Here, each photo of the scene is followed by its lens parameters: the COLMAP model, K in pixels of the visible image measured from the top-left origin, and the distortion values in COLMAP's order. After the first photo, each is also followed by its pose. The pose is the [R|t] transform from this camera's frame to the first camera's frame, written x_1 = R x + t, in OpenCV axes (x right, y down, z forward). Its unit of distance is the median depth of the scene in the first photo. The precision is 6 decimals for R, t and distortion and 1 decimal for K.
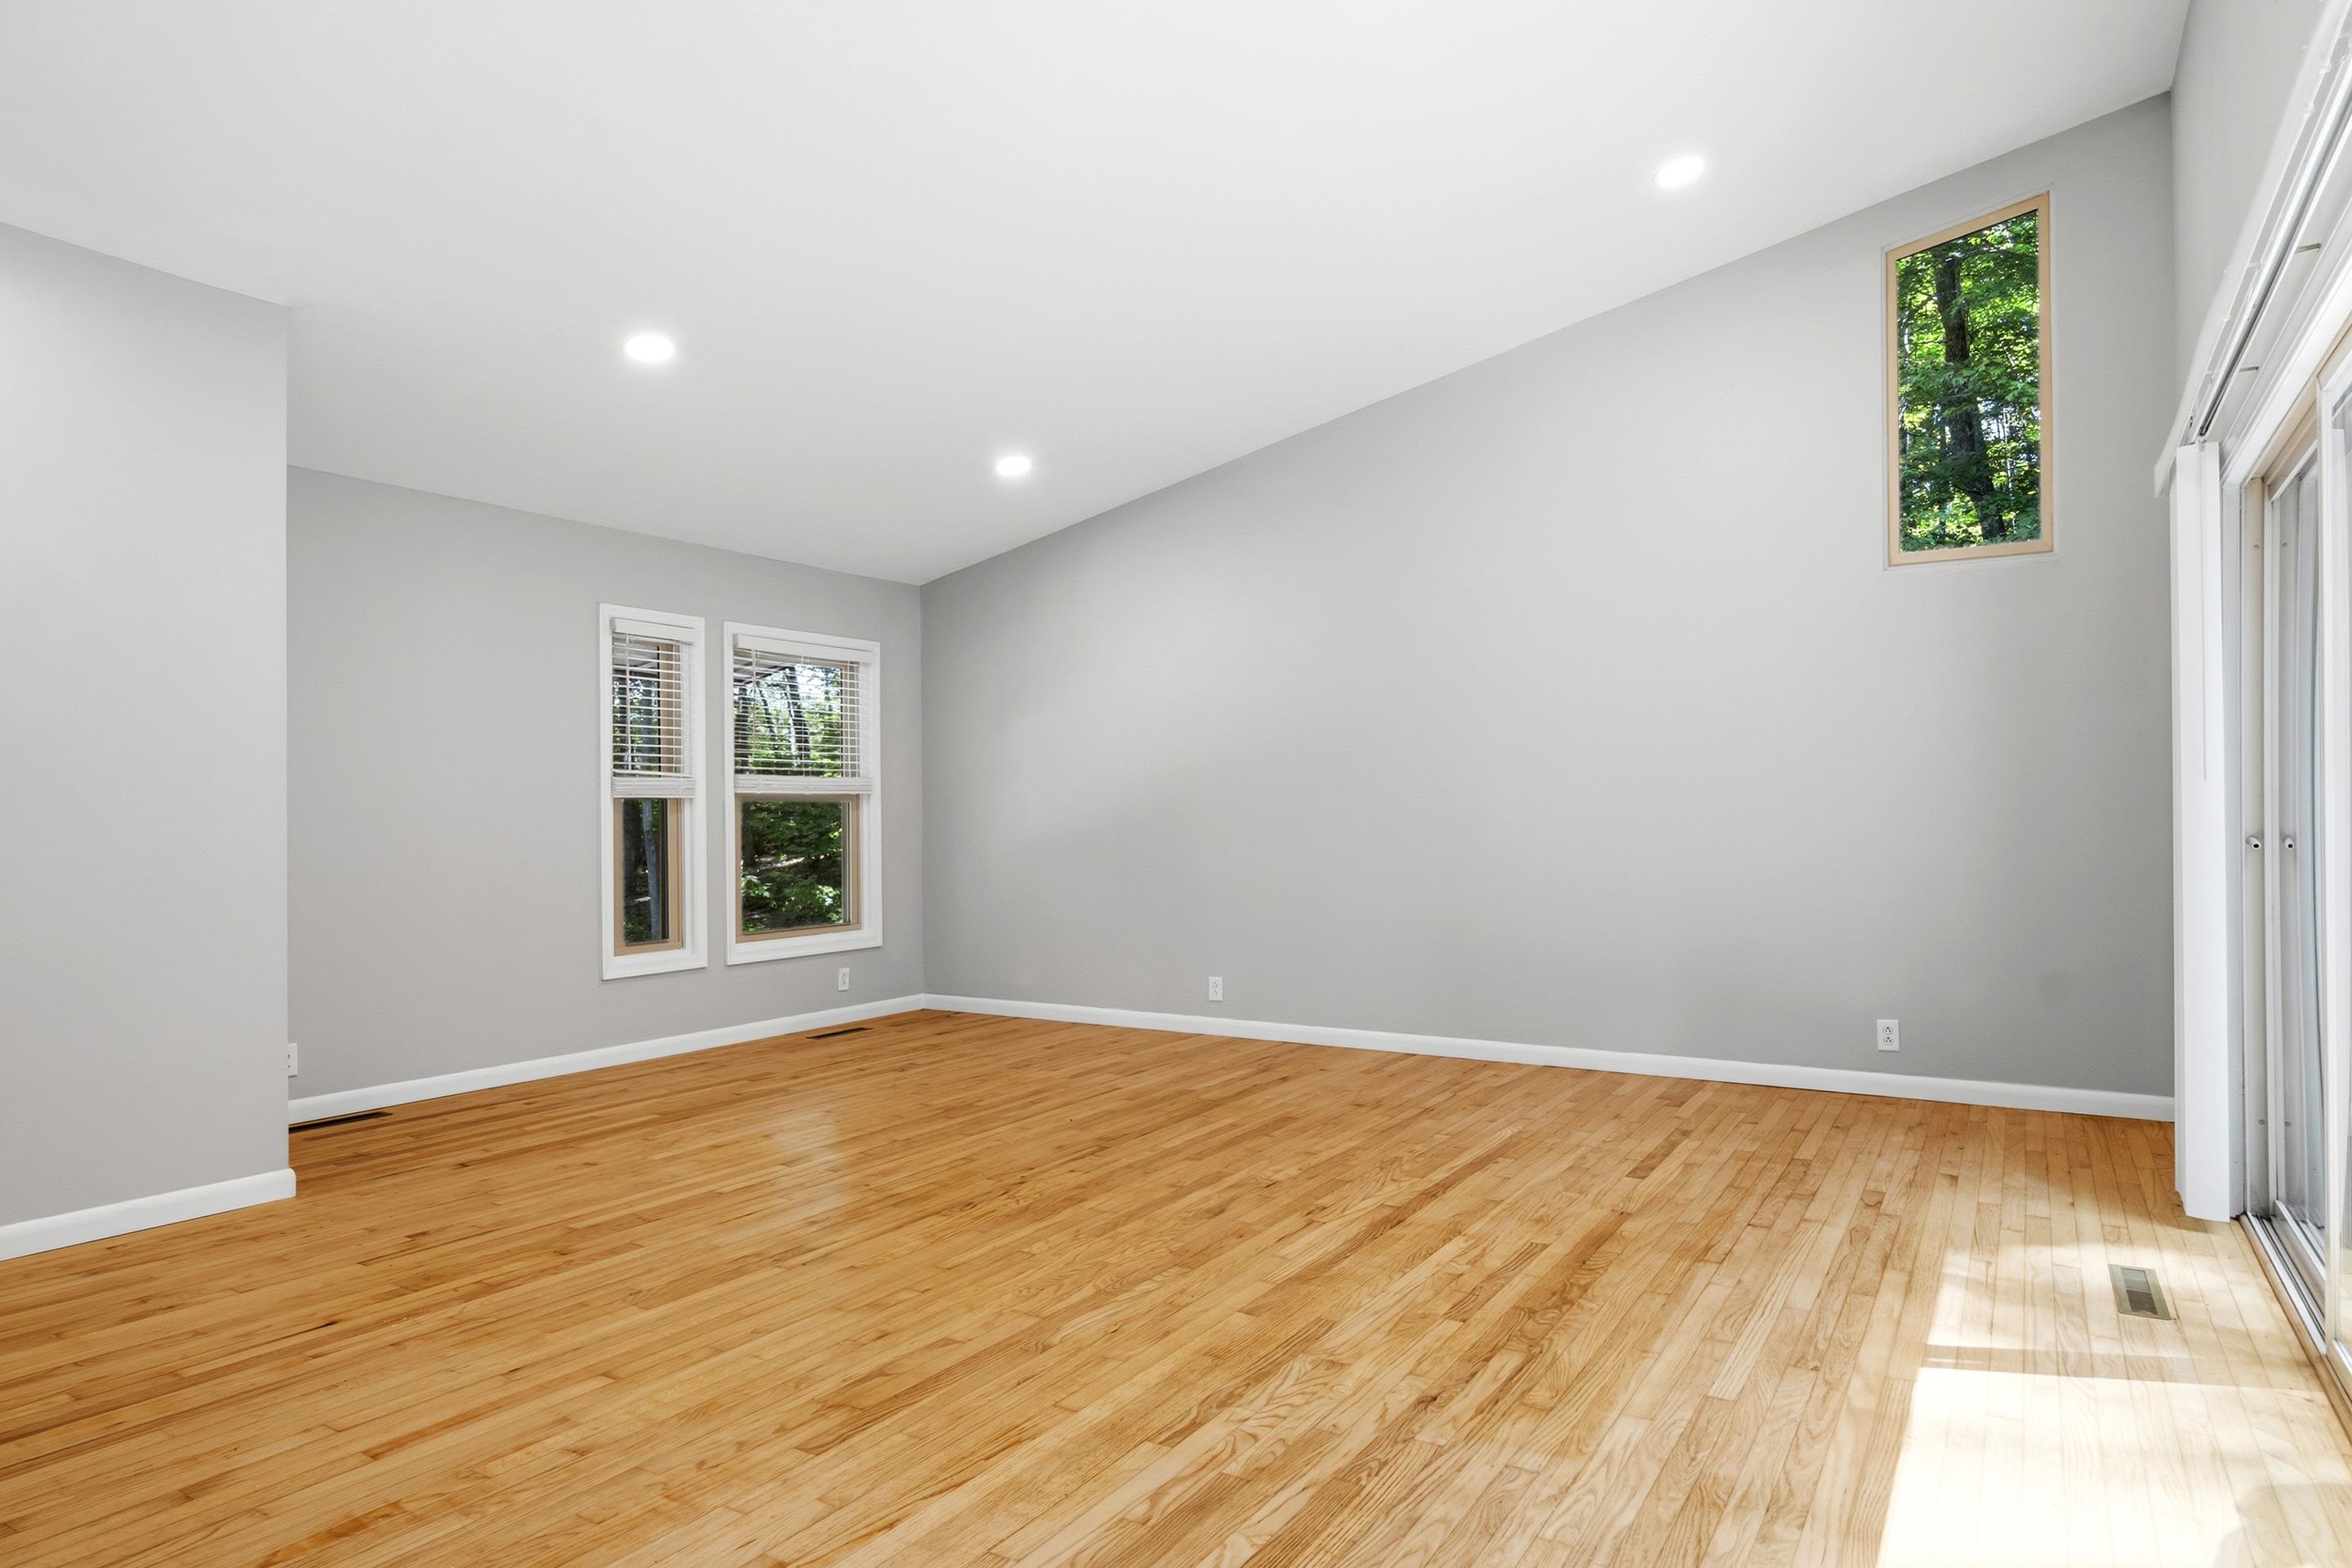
lens RADIAL K [[1384.3, 0, 1166.0], [0, 1384.3, 798.5], [0, 0, 1]] dist [0.000724, -0.008763]
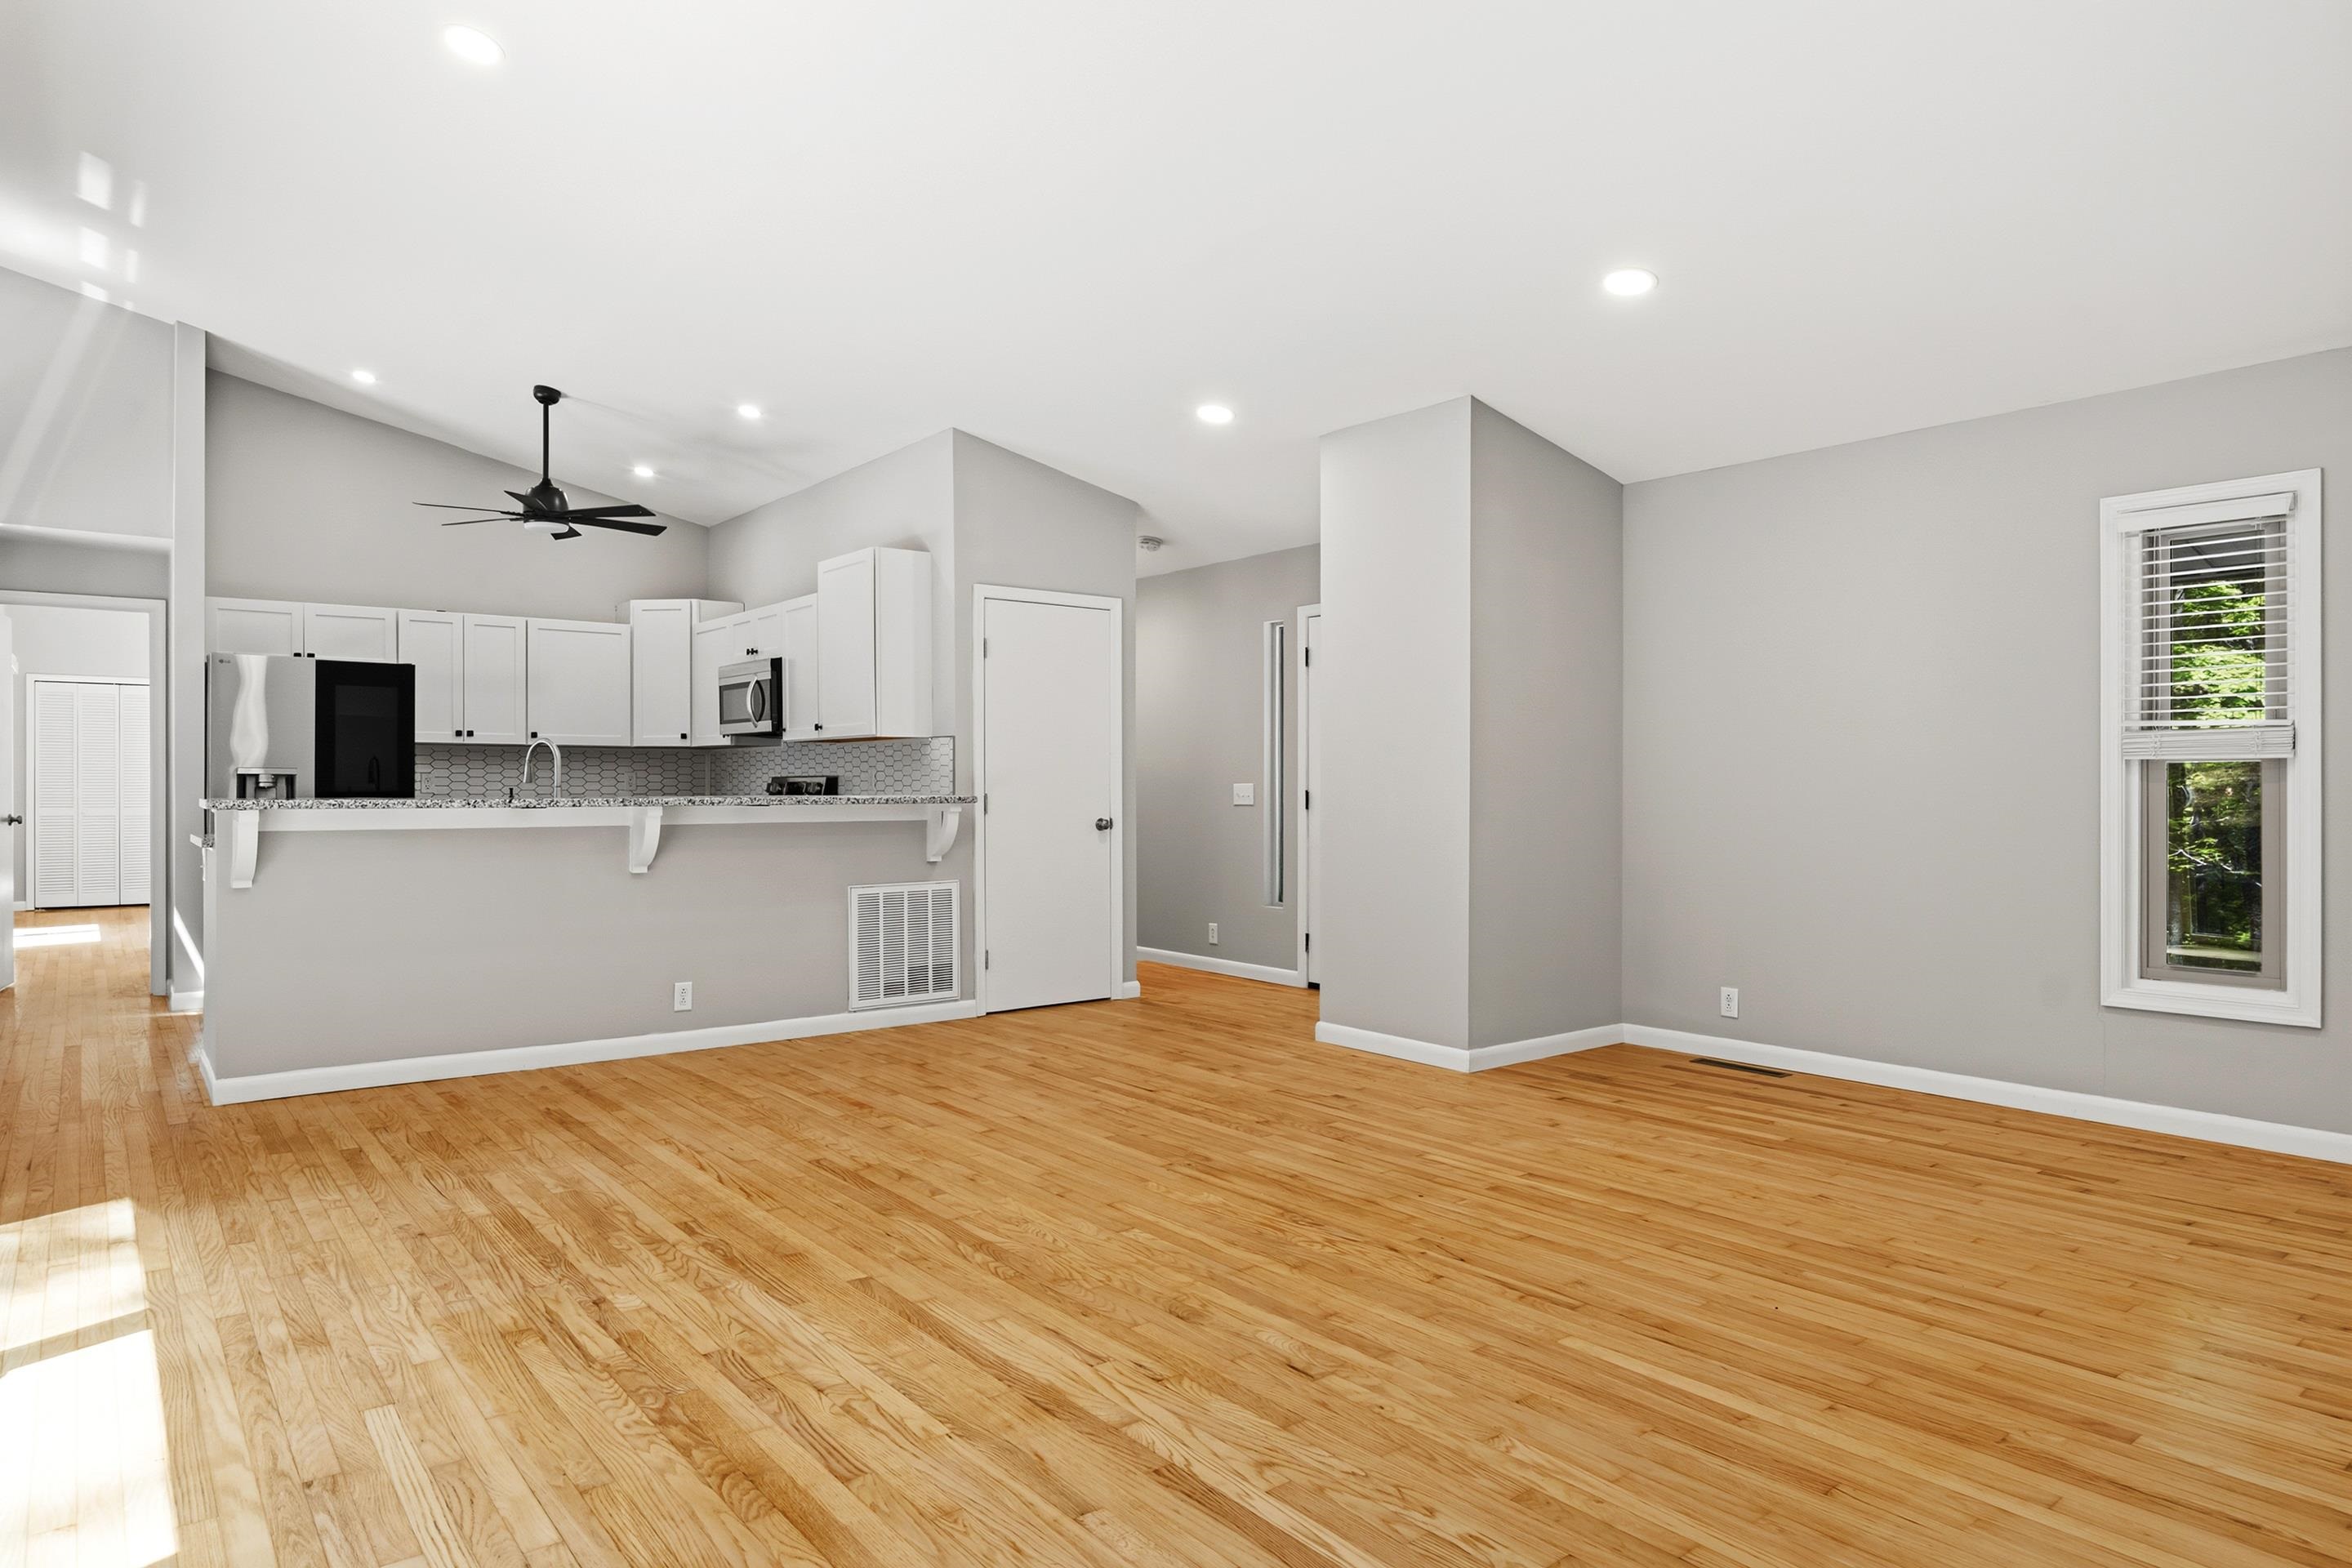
lens RADIAL K [[1384.3, 0, 1133.0], [0, 1384.3, 791.9], [0, 0, 1]] dist [0.000724, -0.008763]
pose [[-0.353096, 0.012006, -0.935510, 0.794785], [0.010661, 0.999904, 0.008808, 0.006745], [0.935526, -0.006864, -0.353190, 1.318304]]
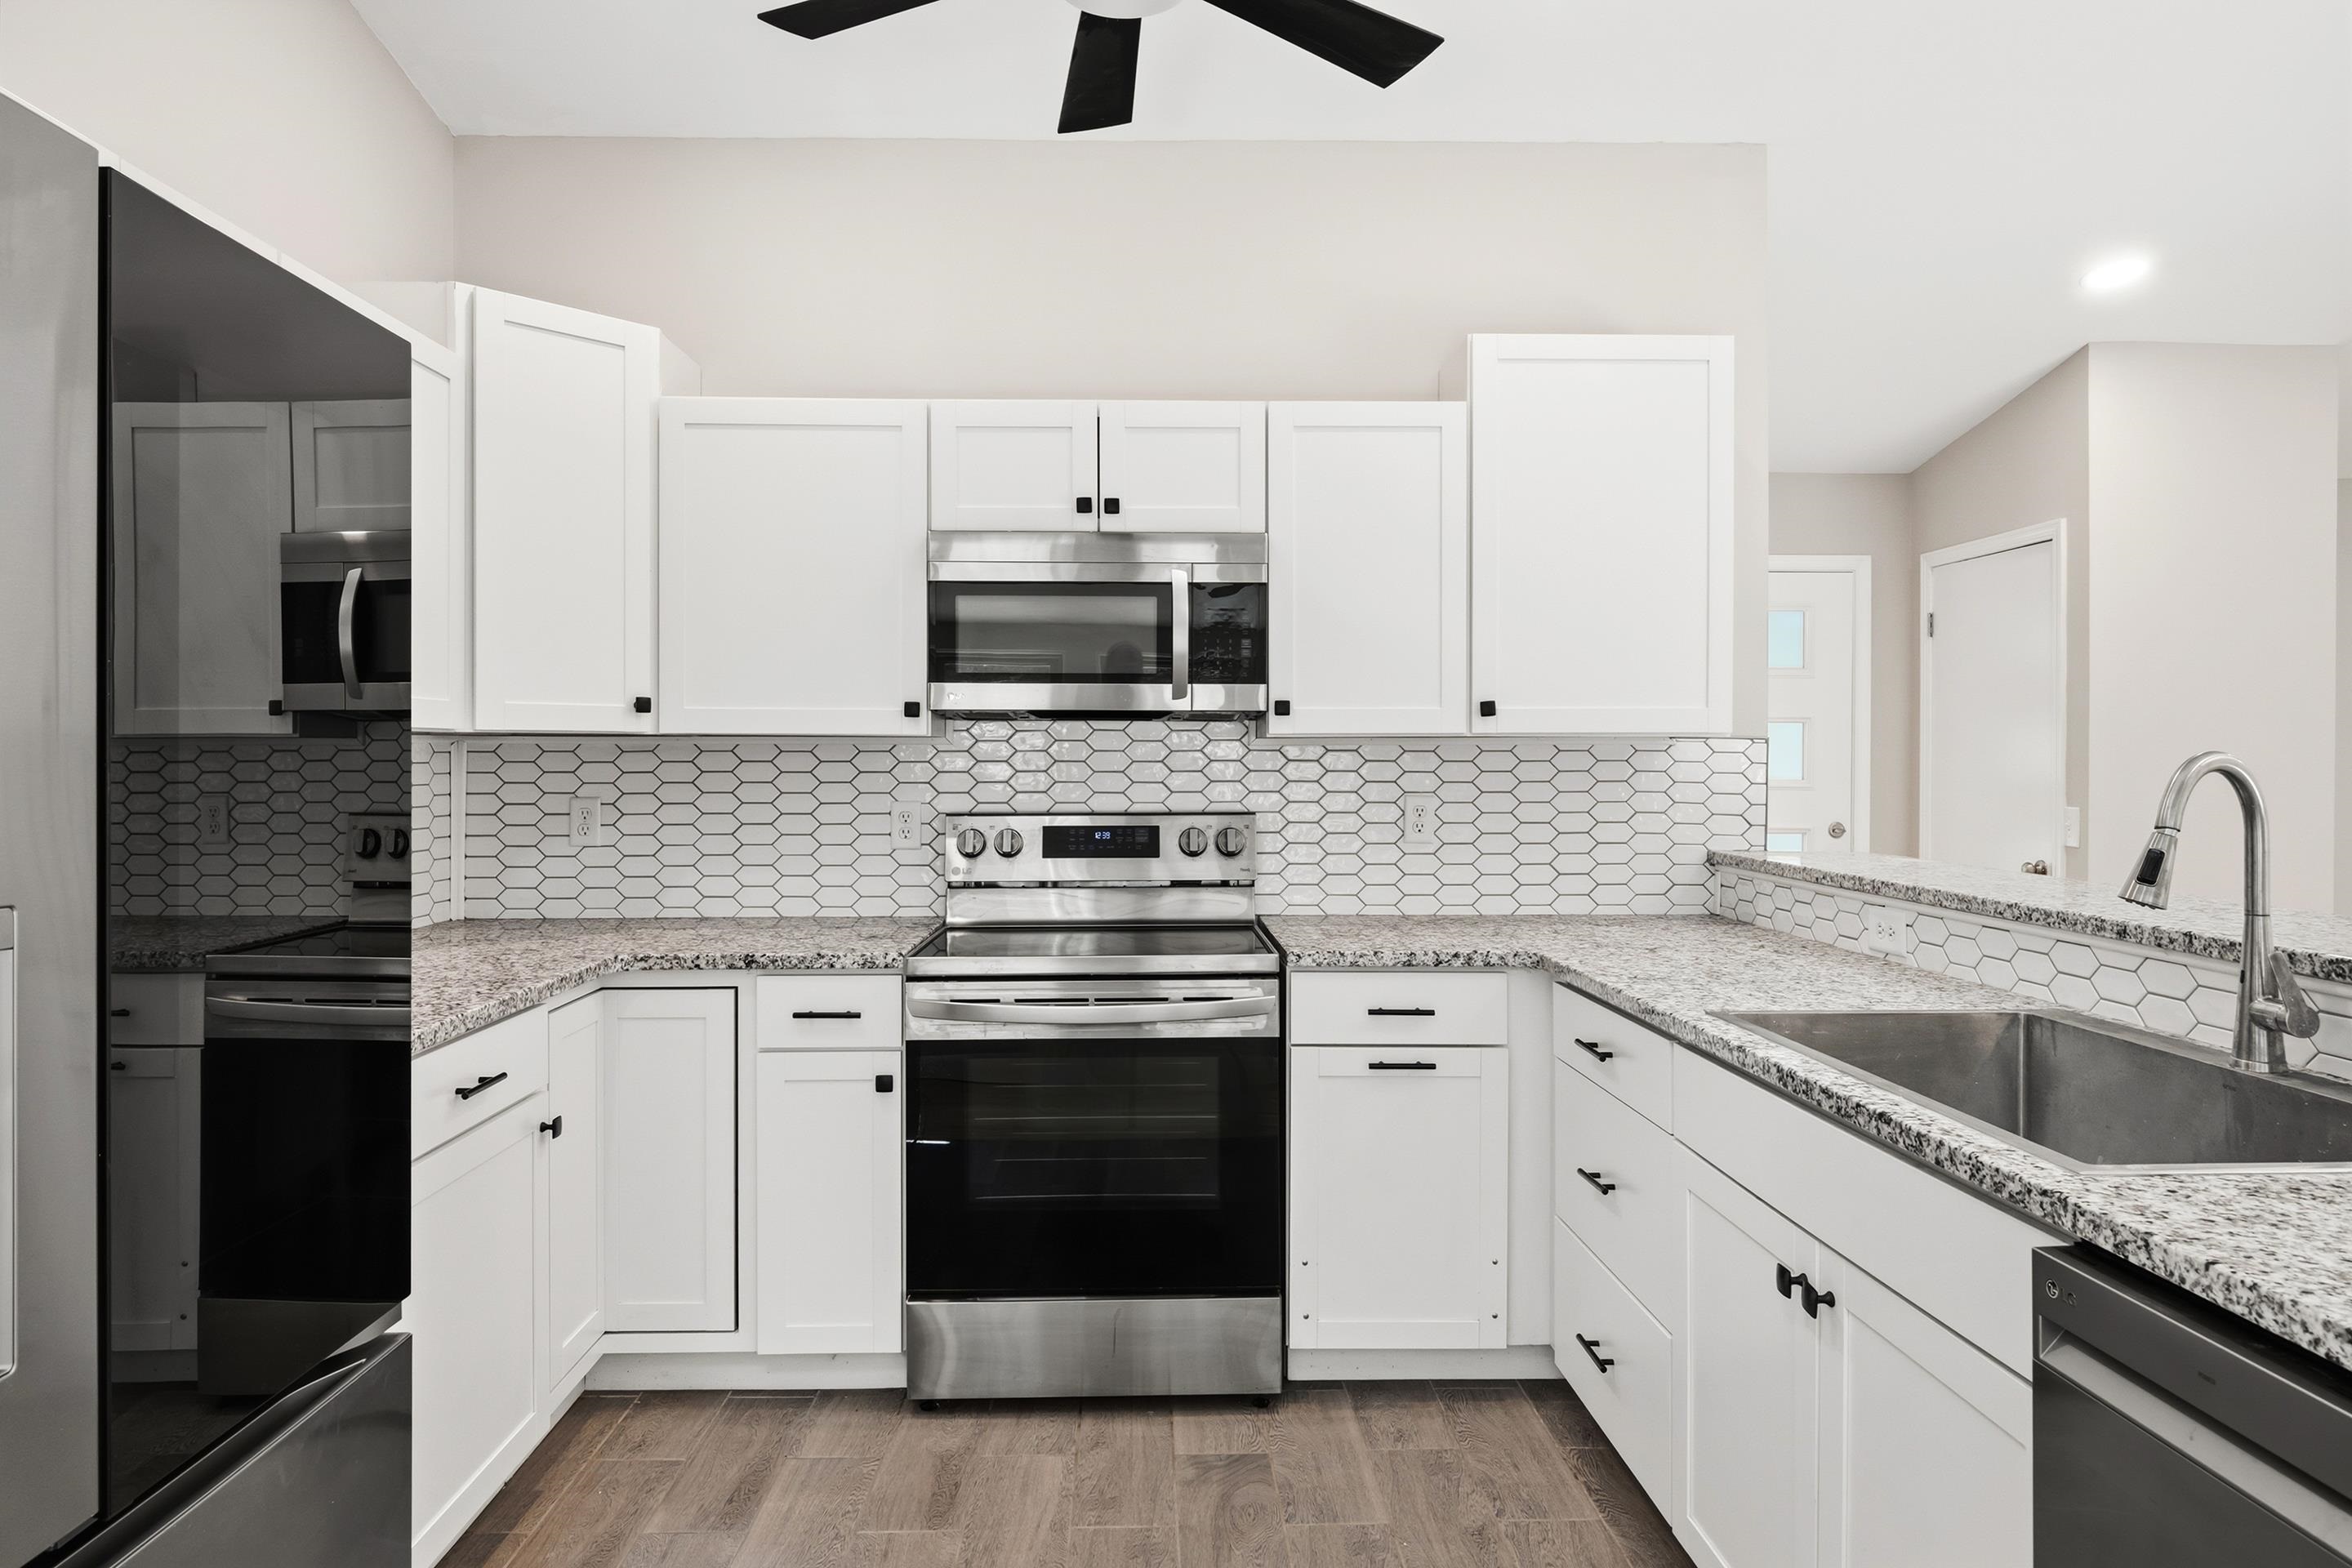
lens RADIAL K [[1384.3, 0, 1138.6], [0, 1384.3, 761.0], [0, 0, 1]] dist [0.000724, -0.008763]
pose [[0.544072, 0.011380, -0.838961, -0.266281], [0.002309, 0.999884, 0.015060, -0.052903], [0.839035, -0.010130, 0.543982, -0.427681]]
